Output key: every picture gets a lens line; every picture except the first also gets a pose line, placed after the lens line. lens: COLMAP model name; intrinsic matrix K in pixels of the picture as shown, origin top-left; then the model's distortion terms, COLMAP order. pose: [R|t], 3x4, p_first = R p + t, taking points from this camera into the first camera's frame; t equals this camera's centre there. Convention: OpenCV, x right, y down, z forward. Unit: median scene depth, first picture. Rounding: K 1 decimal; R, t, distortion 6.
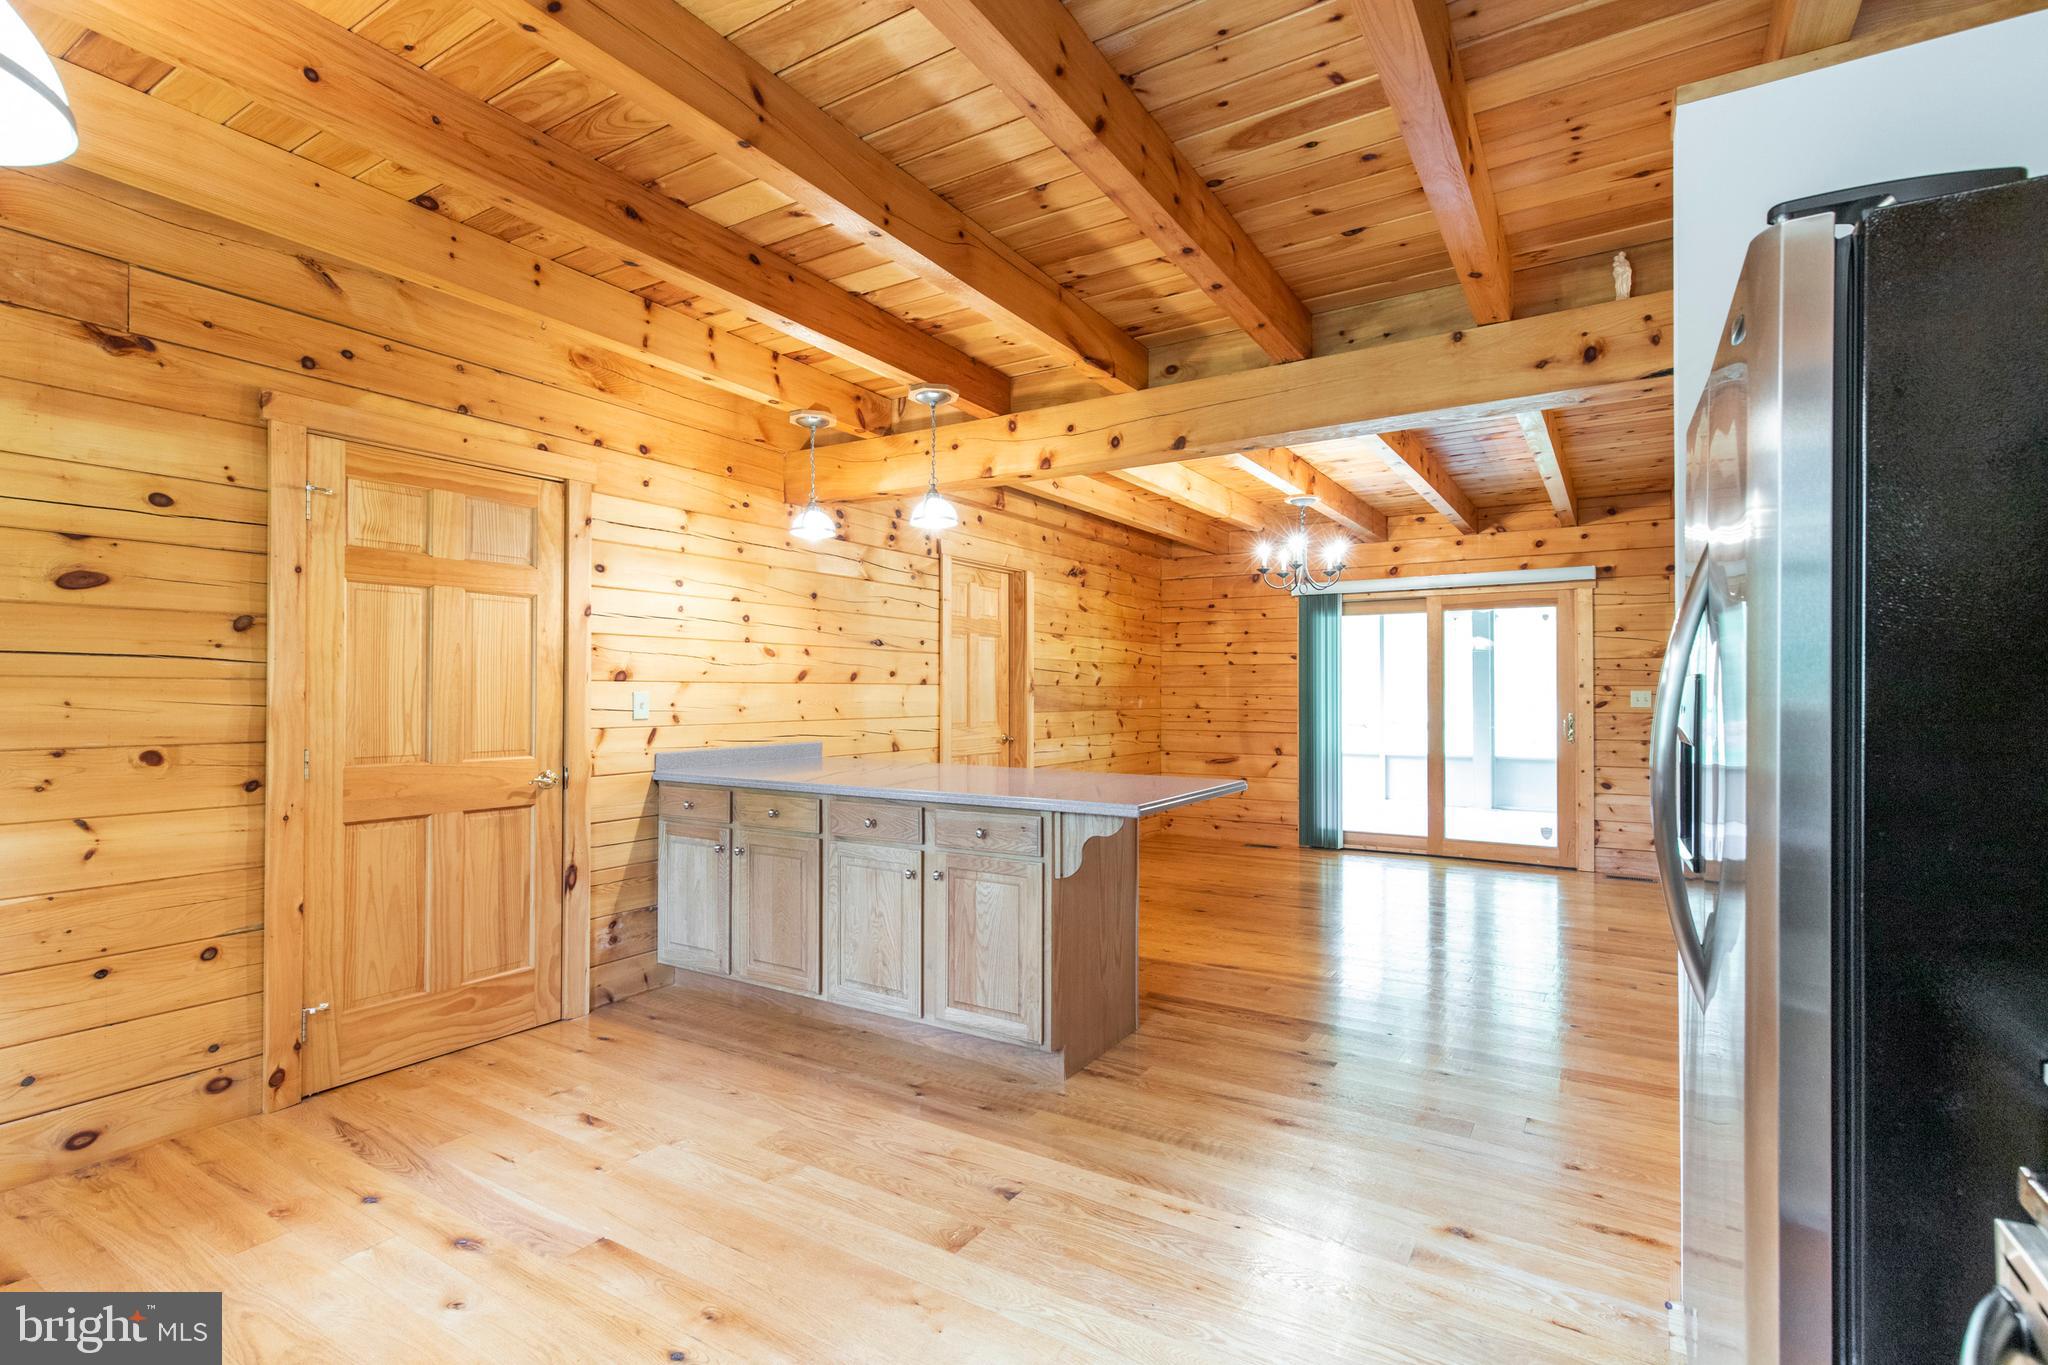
lens RADIAL K [[932.1, 0, 1024.0], [0, 932.1, 682.5], [0, 0, 1]] dist [0.010039, -0.000475]
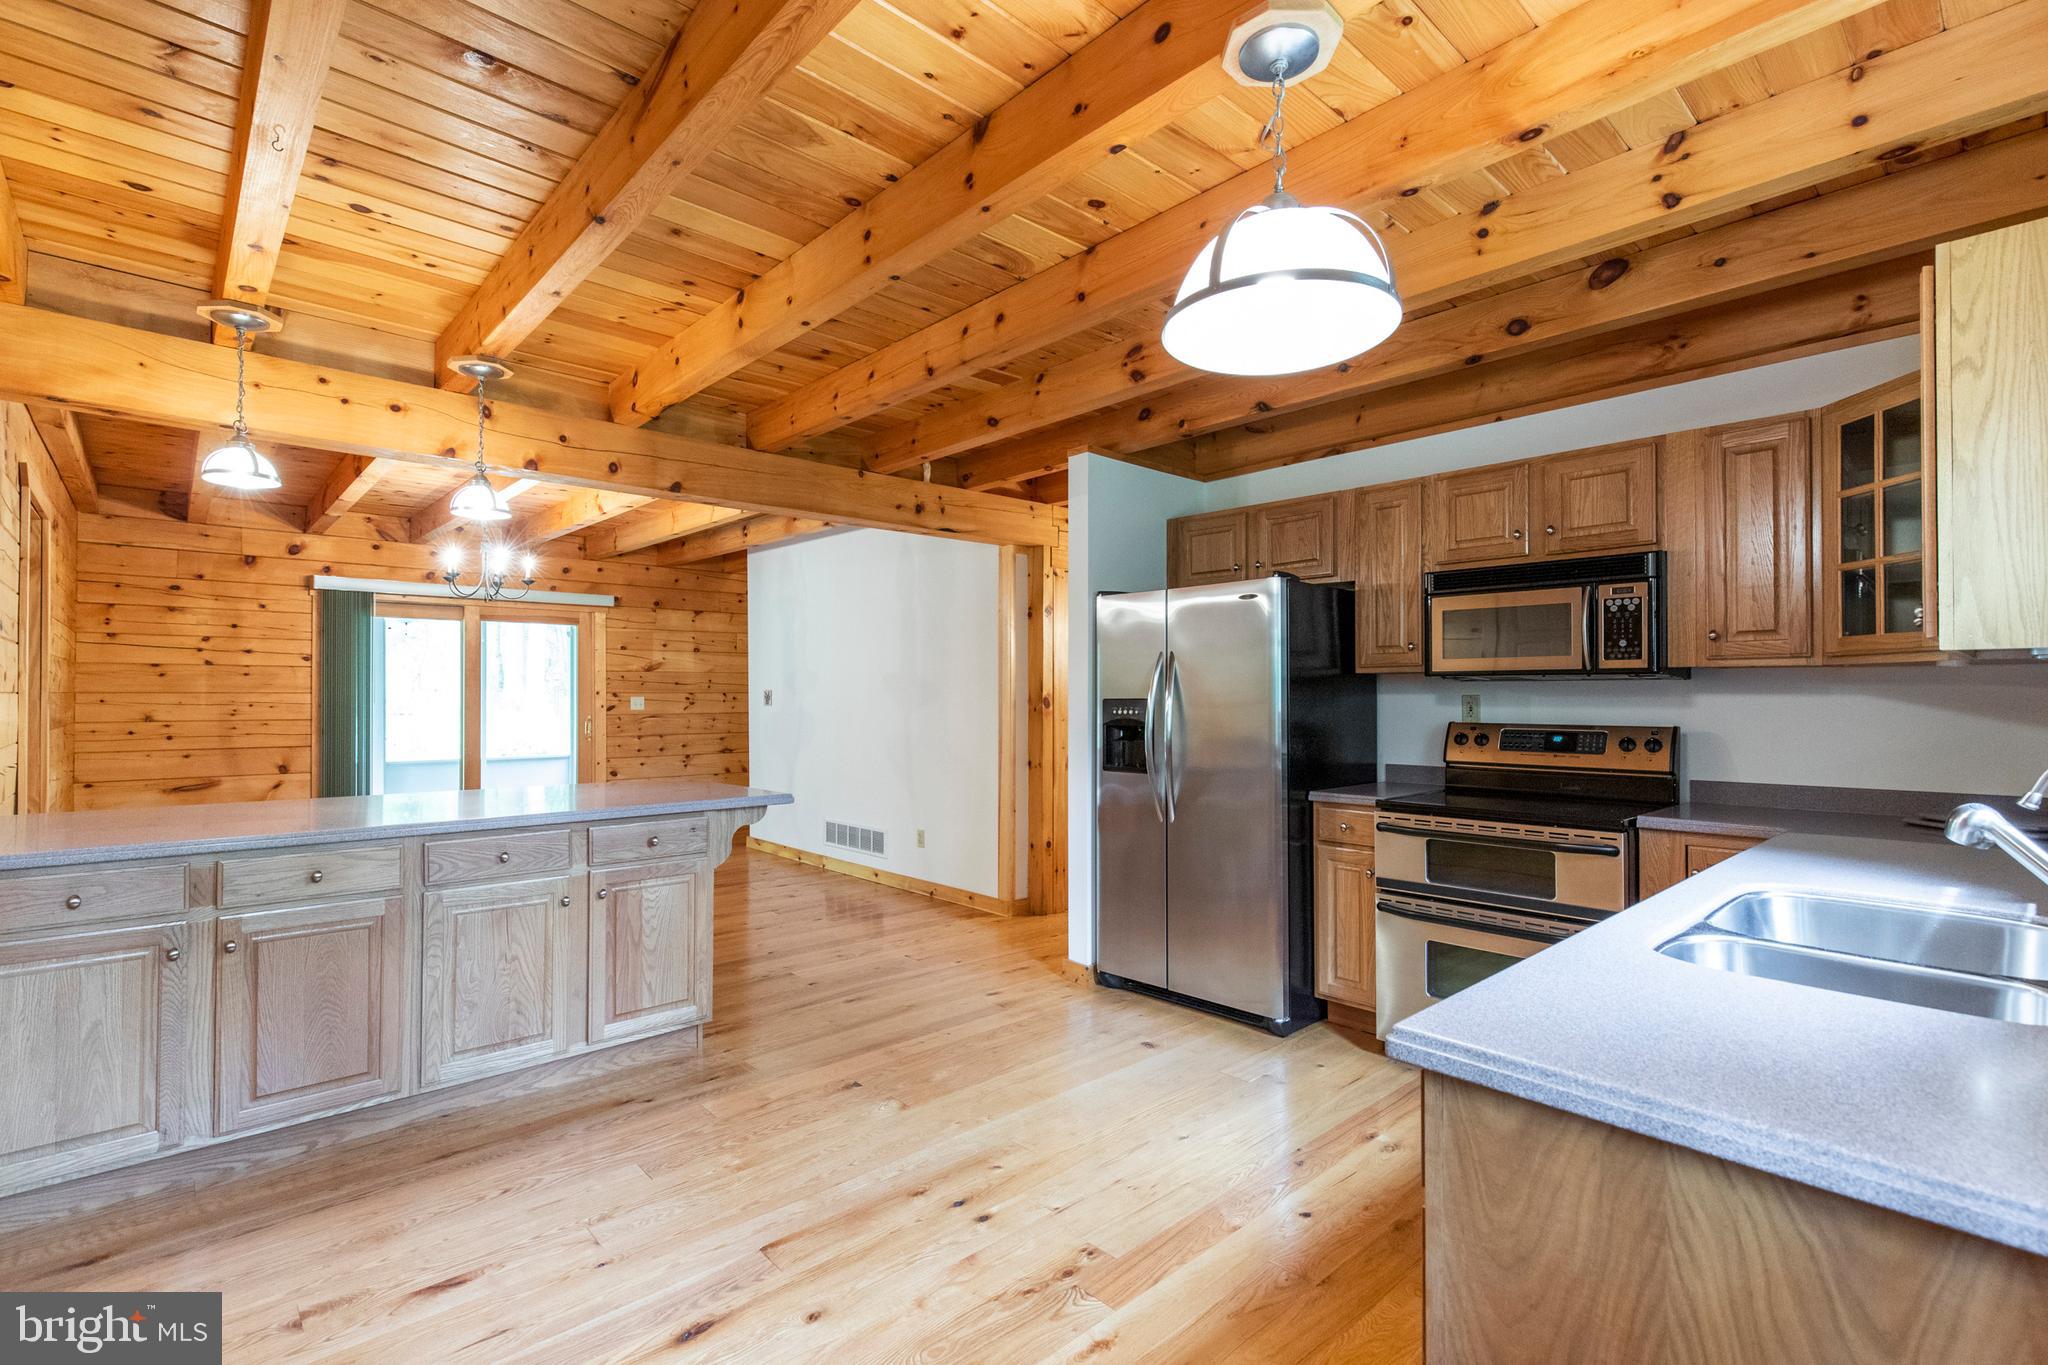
lens RADIAL K [[932.1, 0, 1024.0], [0, 932.1, 682.5], [0, 0, 1]] dist [0.010039, -0.000475]
pose [[0.269475, 0.011651, 0.962937, -0.412389], [-0.011361, 0.999896, -0.008919, -0.005433], [-0.962940, -0.008537, 0.269580, 0.137757]]
